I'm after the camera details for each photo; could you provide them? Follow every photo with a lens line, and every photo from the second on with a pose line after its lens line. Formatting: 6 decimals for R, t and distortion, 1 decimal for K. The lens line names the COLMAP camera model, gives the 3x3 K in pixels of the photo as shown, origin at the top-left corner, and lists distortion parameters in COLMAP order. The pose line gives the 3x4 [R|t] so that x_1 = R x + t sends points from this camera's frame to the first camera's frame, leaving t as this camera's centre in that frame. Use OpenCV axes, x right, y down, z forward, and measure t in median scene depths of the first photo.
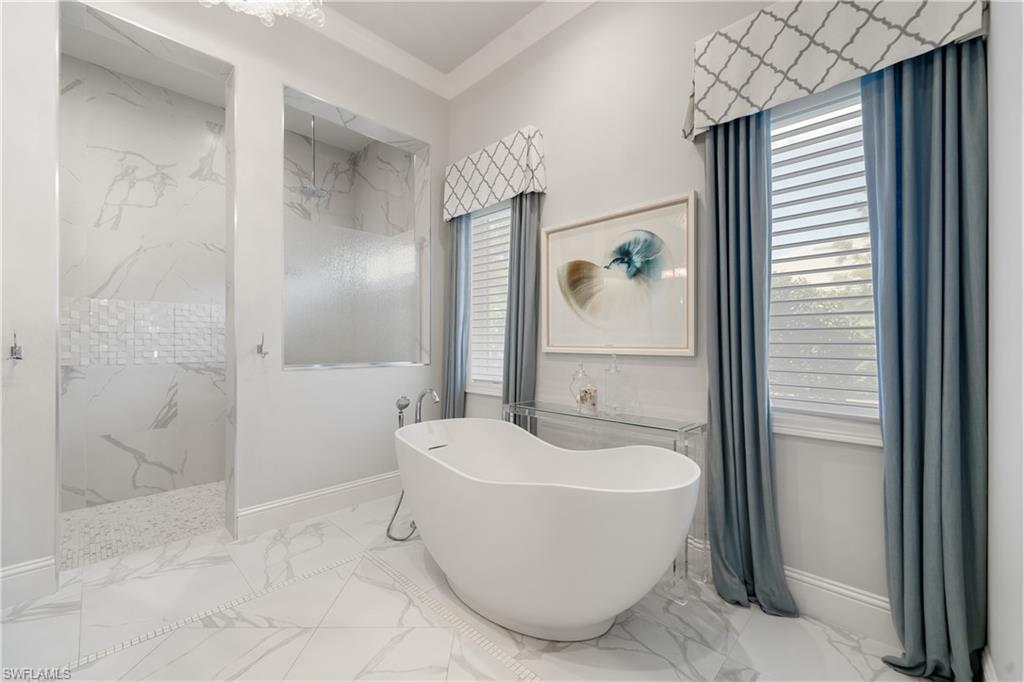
lens RADIAL K [[412.4, 0, 512.0], [0, 412.4, 341.0], [0, 0, 1]] dist [0.009912, 0.000124]
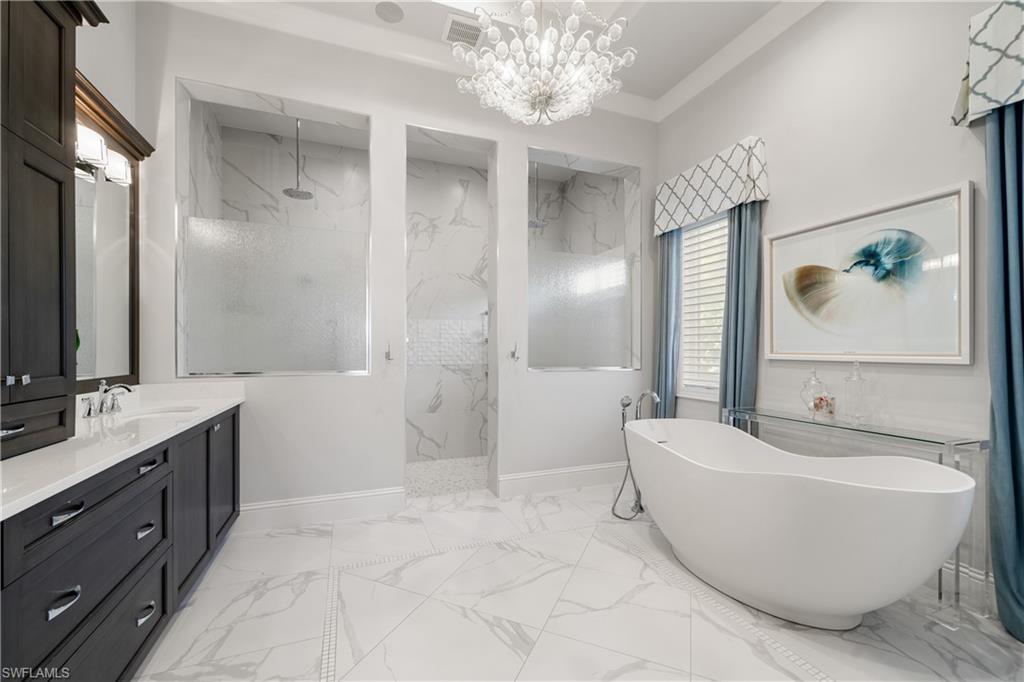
lens RADIAL K [[415.1, 0, 512.7], [0, 415.1, 348.5], [0, 0, 1]] dist [0.001371, 0.000591]
pose [[0.909478, -0.001364, -0.415749, -0.068727], [0.001900, 0.999998, 0.000875, -0.000582], [0.415747, -0.001585, 0.909479, -0.186732]]
